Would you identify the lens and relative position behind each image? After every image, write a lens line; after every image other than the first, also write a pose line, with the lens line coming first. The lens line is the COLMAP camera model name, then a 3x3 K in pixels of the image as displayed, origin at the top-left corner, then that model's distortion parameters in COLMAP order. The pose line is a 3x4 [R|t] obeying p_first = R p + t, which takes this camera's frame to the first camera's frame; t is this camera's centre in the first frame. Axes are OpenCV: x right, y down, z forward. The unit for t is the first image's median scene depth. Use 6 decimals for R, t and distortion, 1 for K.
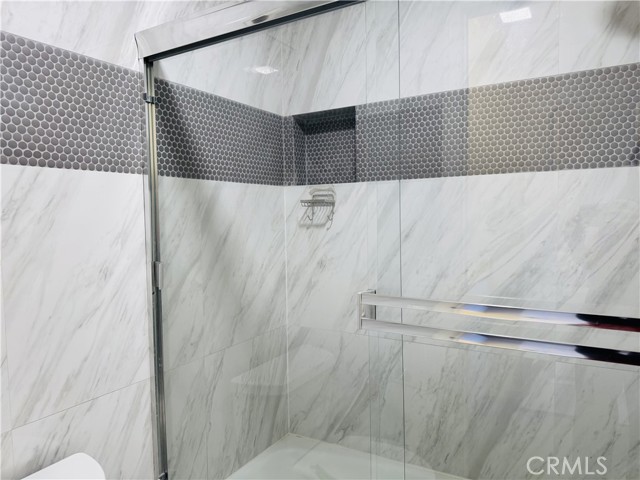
lens RADIAL K [[452.1, 0, 320.9], [0, 452.1, 239.4], [0, 0, 1]] dist [0.026517, -0.029131]
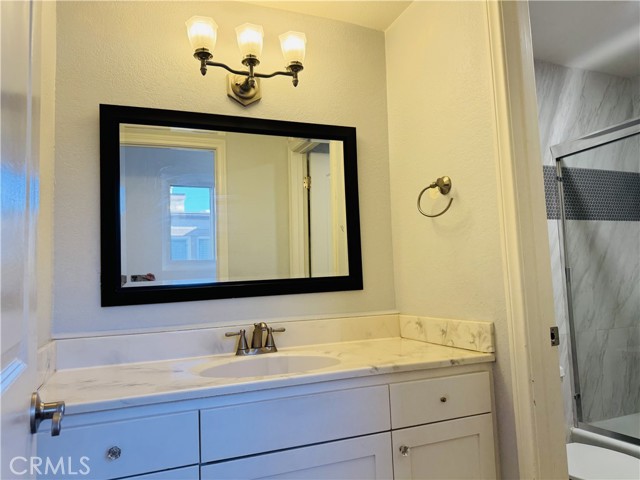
lens RADIAL K [[452.1, 0, 319.9], [0, 452.1, 243.0], [0, 0, 1]] dist [0.026517, -0.029131]
pose [[0.797229, -0.068822, -0.599741, -0.051370], [-0.005104, 0.992676, -0.120697, 0.149535], [0.603655, 0.099284, 0.791039, -0.859466]]
